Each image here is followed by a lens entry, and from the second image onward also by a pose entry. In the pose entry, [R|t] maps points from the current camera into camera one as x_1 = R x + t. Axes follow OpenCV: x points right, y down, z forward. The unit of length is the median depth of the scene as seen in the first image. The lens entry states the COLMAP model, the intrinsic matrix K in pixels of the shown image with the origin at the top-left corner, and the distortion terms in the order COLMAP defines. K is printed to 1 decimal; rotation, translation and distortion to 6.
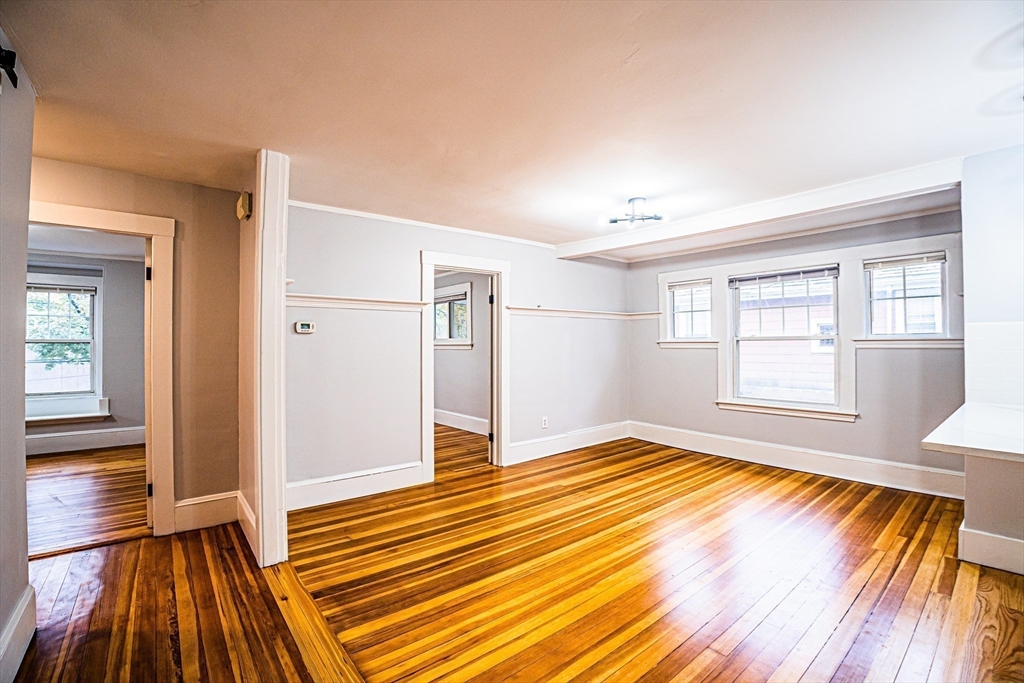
lens RADIAL K [[449.7, 0, 507.8], [0, 449.7, 335.7], [0, 0, 1]] dist [-0.059421, 0.008839]
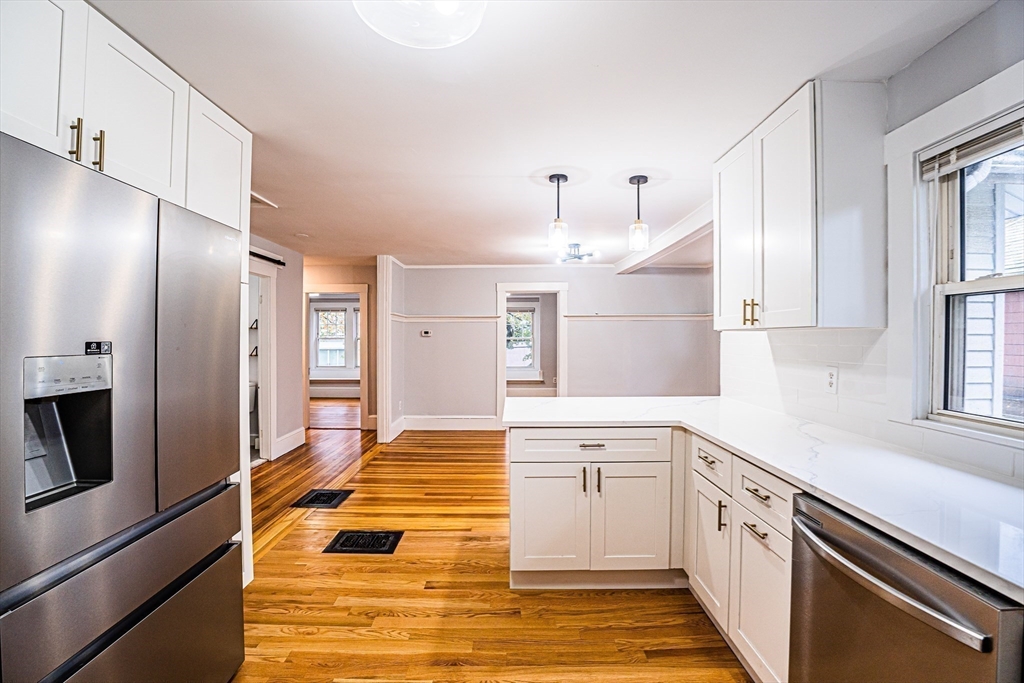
lens RADIAL K [[449.7, 0, 512.4], [0, 449.7, 344.8], [0, 0, 1]] dist [-0.059421, 0.008839]
pose [[0.790034, 0.011285, -0.612959, 0.857524], [0.008583, 0.999529, 0.029465, -0.020150], [0.613003, -0.028539, 0.789565, -0.232196]]
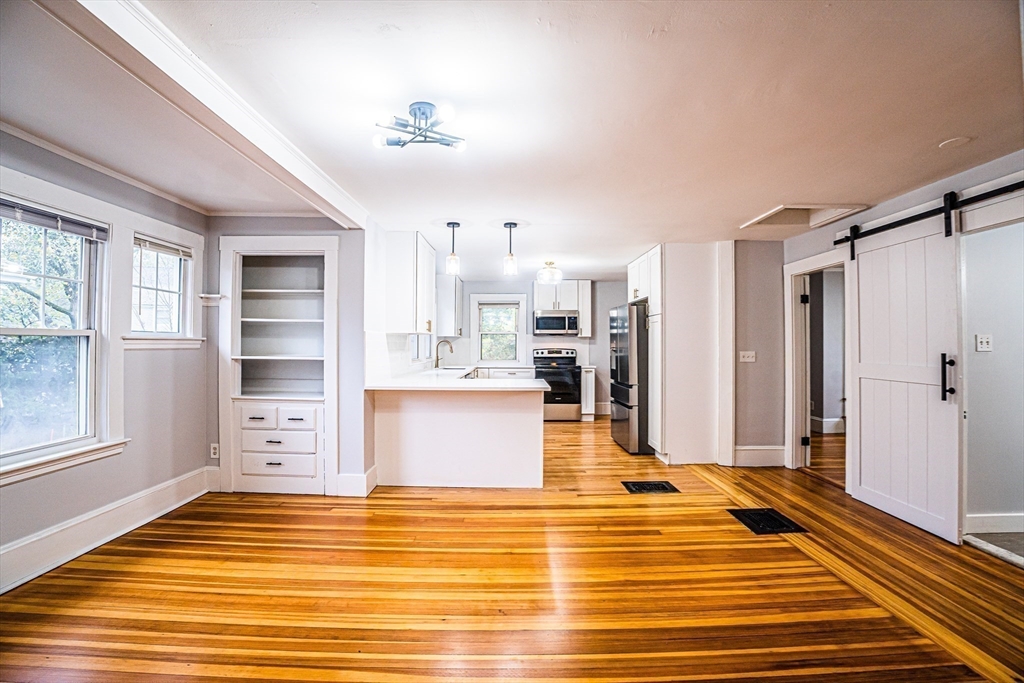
lens RADIAL K [[449.7, 0, 509.2], [0, 449.7, 336.0], [0, 0, 1]] dist [-0.059421, 0.008839]
pose [[-0.782933, 0.011704, 0.621996, -0.148312], [-0.013608, 0.999262, -0.035932, 0.023554], [-0.621957, -0.036596, -0.782196, 1.166552]]
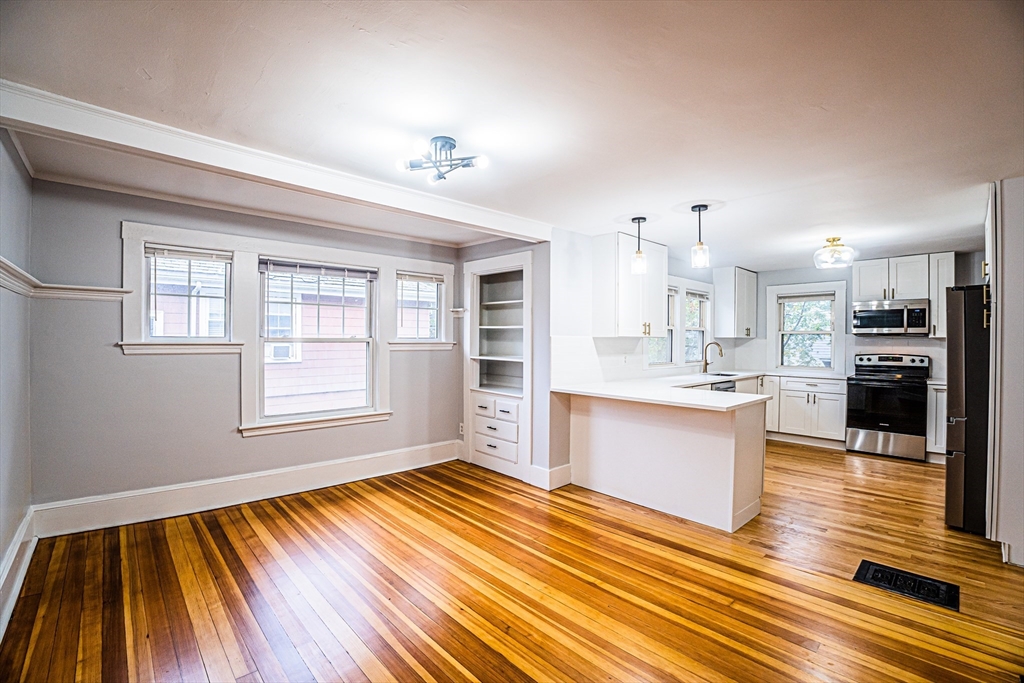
lens RADIAL K [[449.7, 0, 509.5], [0, 449.7, 340.0], [0, 0, 1]] dist [-0.059421, 0.008839]
pose [[-0.074027, -0.001272, 0.997255, -0.325964], [-0.027299, 0.999627, -0.000751, -0.004948], [-0.996883, -0.027280, -0.074034, 0.790365]]
